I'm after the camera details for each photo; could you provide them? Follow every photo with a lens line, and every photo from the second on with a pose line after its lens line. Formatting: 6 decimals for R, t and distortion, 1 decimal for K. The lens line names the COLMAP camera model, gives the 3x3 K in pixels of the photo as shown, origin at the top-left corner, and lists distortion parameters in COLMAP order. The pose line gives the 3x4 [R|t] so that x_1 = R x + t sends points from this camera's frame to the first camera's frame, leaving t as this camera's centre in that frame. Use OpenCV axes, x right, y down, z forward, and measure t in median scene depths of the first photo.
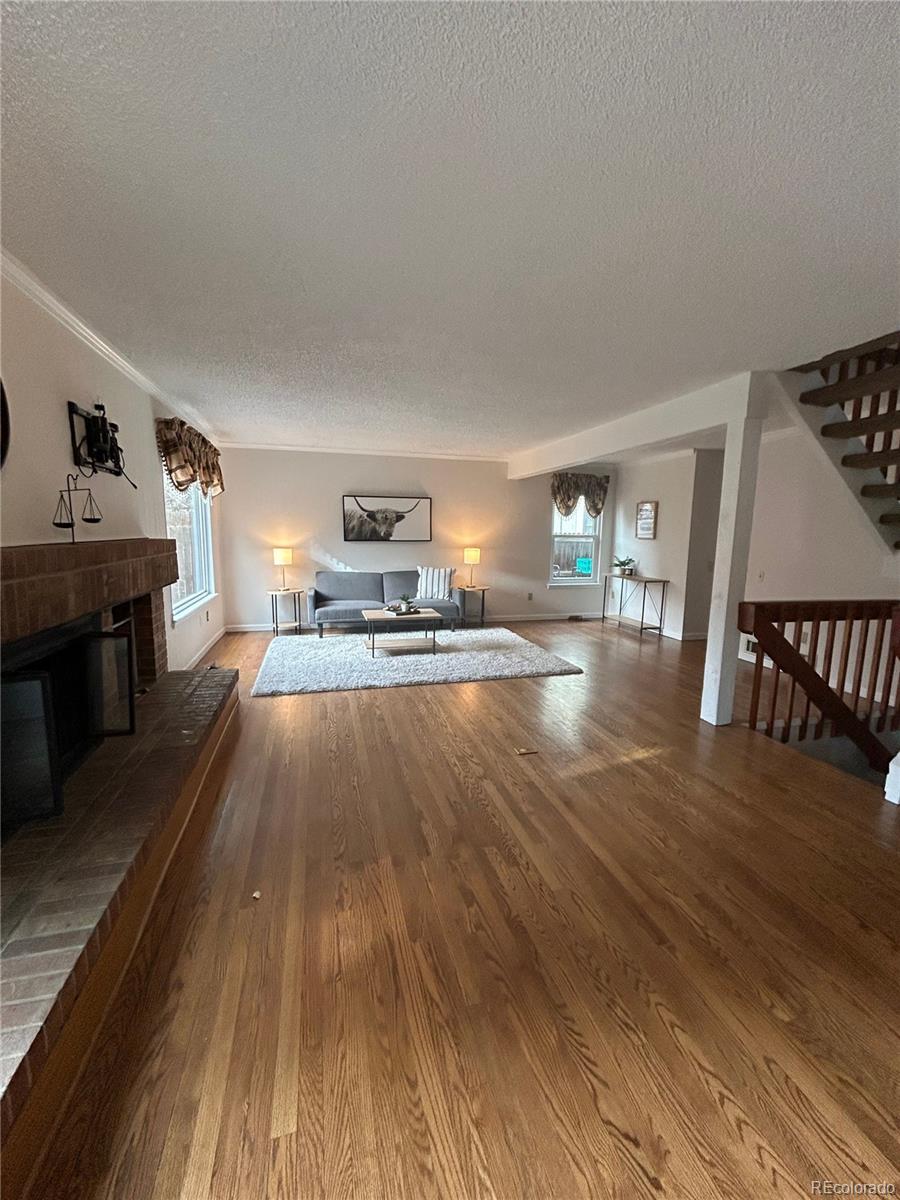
lens RADIAL K [[483.7, 0, 450.6], [0, 483.7, 601.6], [0, 0, 1]] dist [-0.001905, 0.000363]
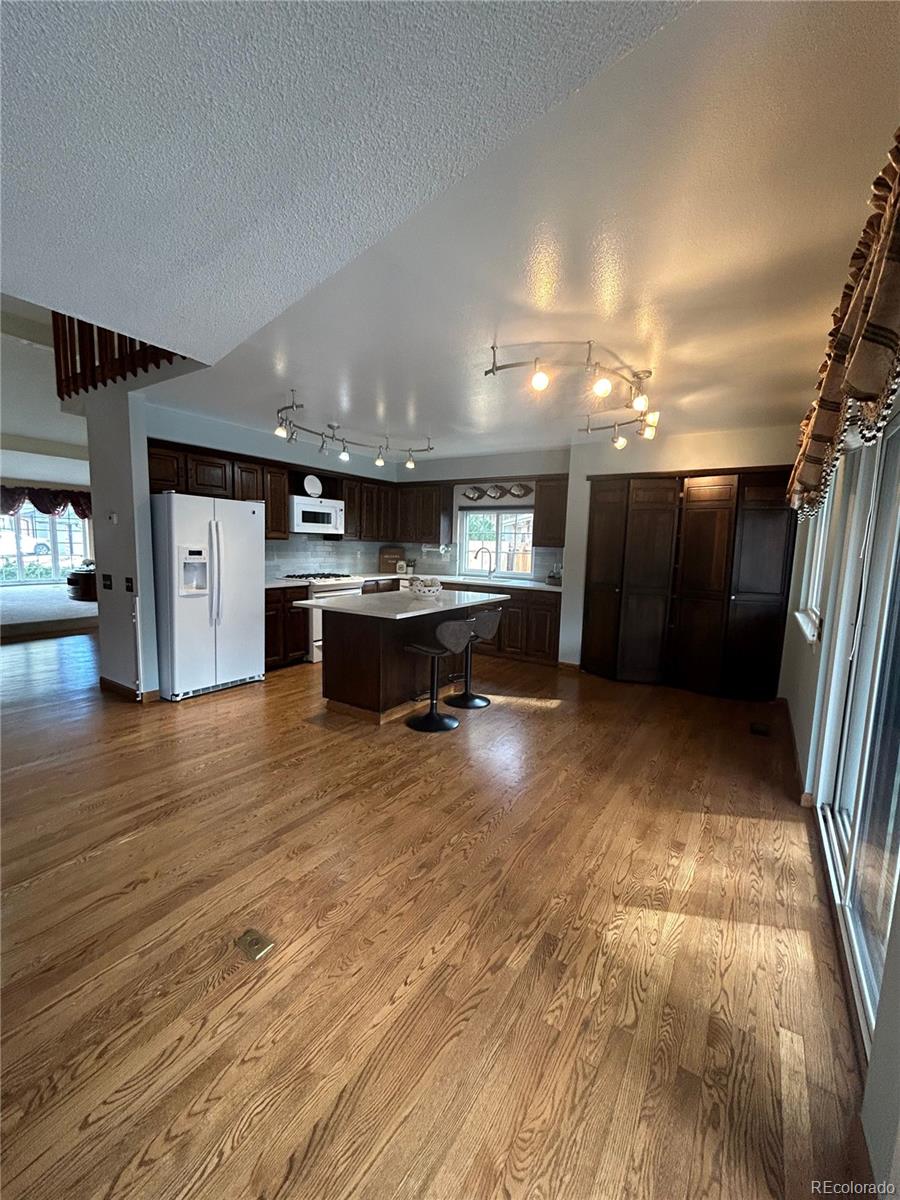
lens RADIAL K [[483.7, 0, 450.6], [0, 483.7, 601.6], [0, 0, 1]] dist [-0.001905, 0.000363]
pose [[-0.669303, -0.124366, 0.732507, -0.085649], [0.067087, 0.971749, 0.226283, -0.035238], [-0.739955, 0.200593, -0.642051, 0.241305]]
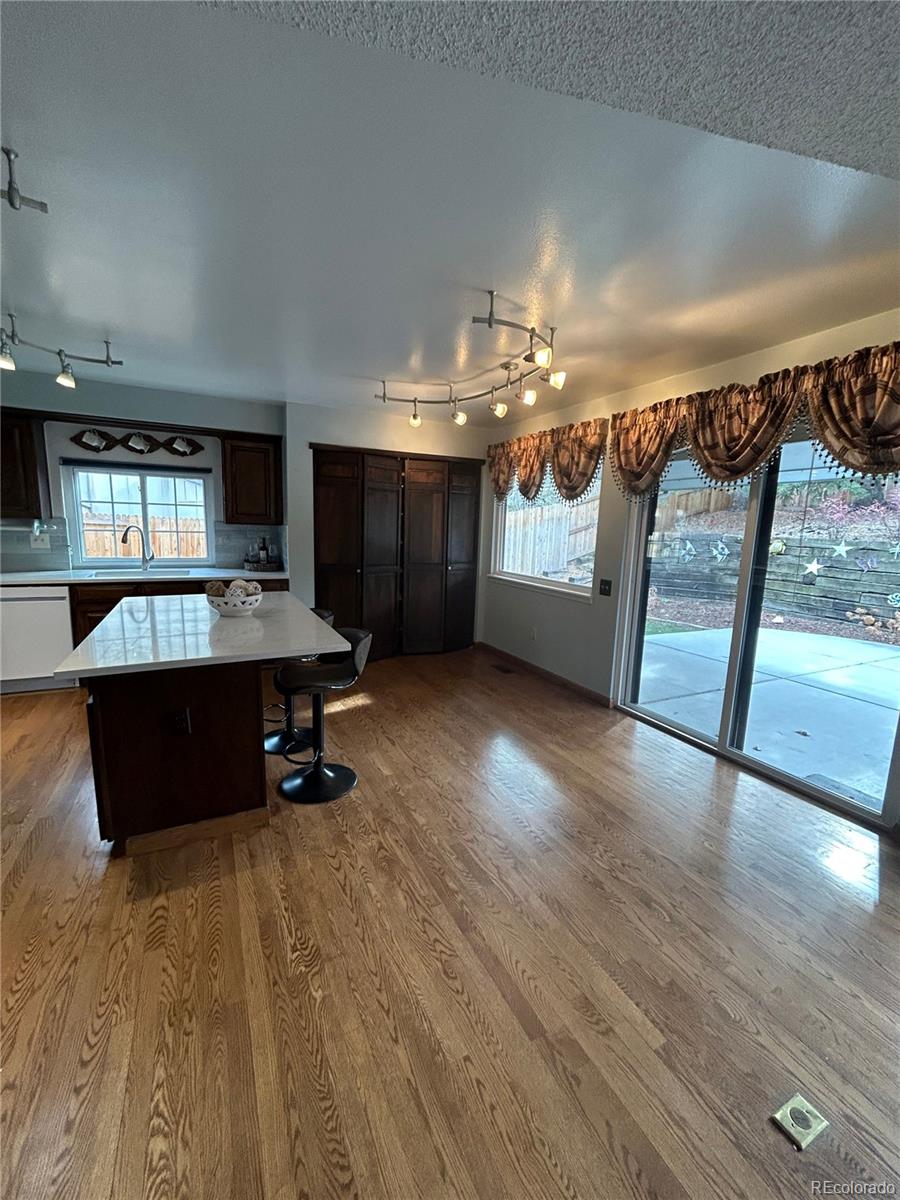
lens RADIAL K [[483.7, 0, 450.6], [0, 483.7, 601.6], [0, 0, 1]] dist [-0.001905, 0.000363]
pose [[-0.977567, -0.013060, -0.210221, 0.468964], [-0.075353, 0.953703, 0.291158, -0.043626], [0.196685, 0.300467, -0.933292, 0.289496]]
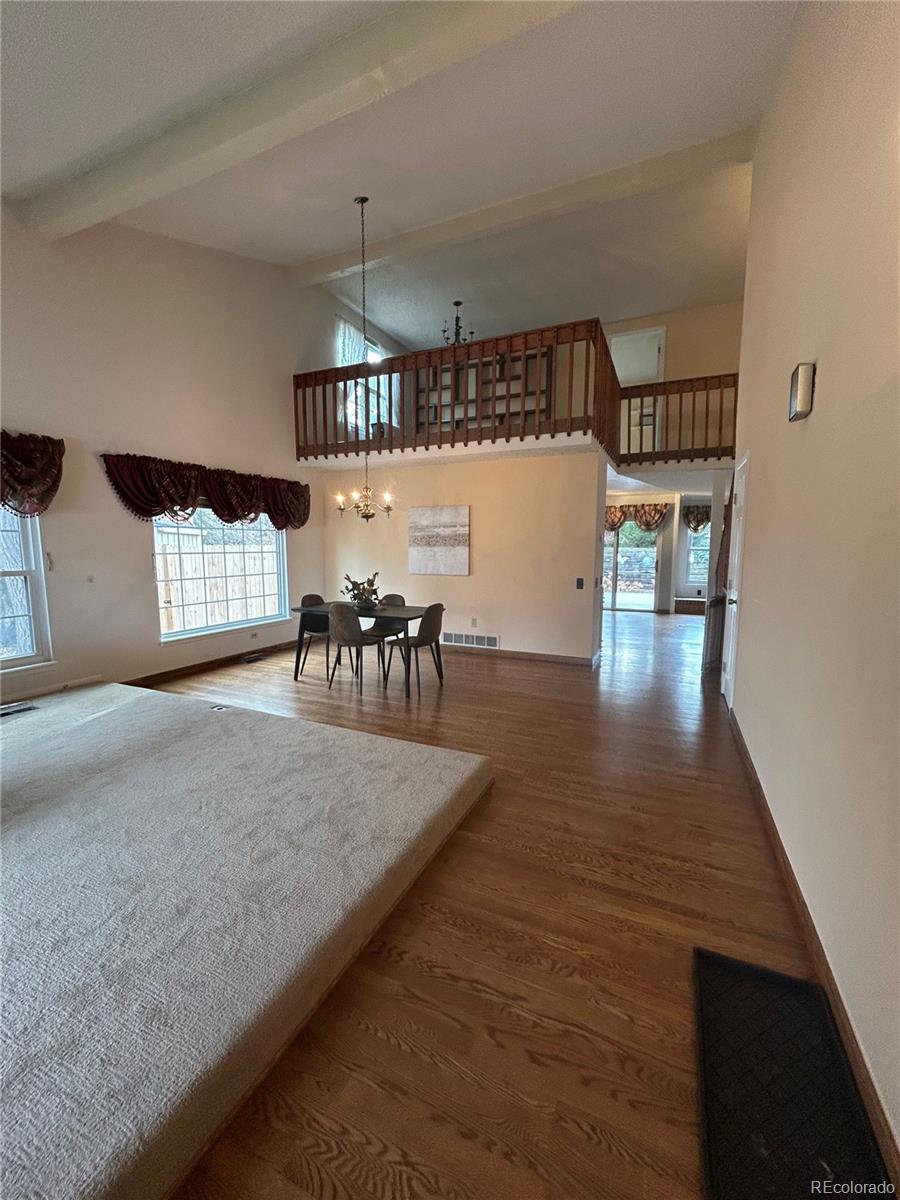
lens RADIAL K [[483.7, 0, 450.6], [0, 483.7, 601.6], [0, 0, 1]] dist [-0.001905, 0.000363]
pose [[-0.642895, 0.071073, -0.762650, 2.179781], [-0.120125, 0.974009, 0.192033, -0.059637], [0.756476, 0.215071, -0.617648, 0.621351]]
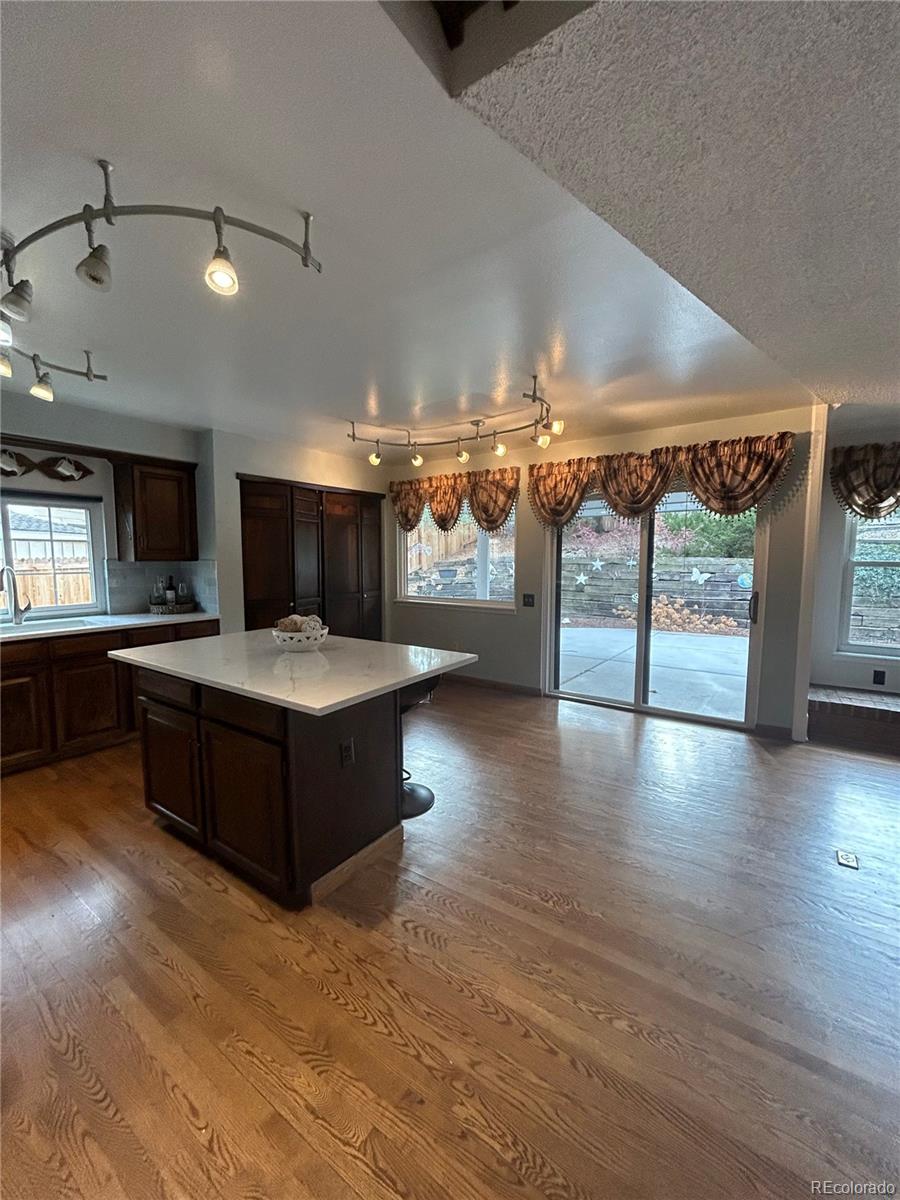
lens RADIAL K [[483.7, 0, 450.6], [0, 483.7, 601.6], [0, 0, 1]] dist [-0.001905, 0.000363]
pose [[-0.768221, 0.044788, -0.638616, 0.823437], [-0.102043, 0.976229, 0.191219, -0.022738], [0.631999, 0.212065, -0.745390, 0.225407]]
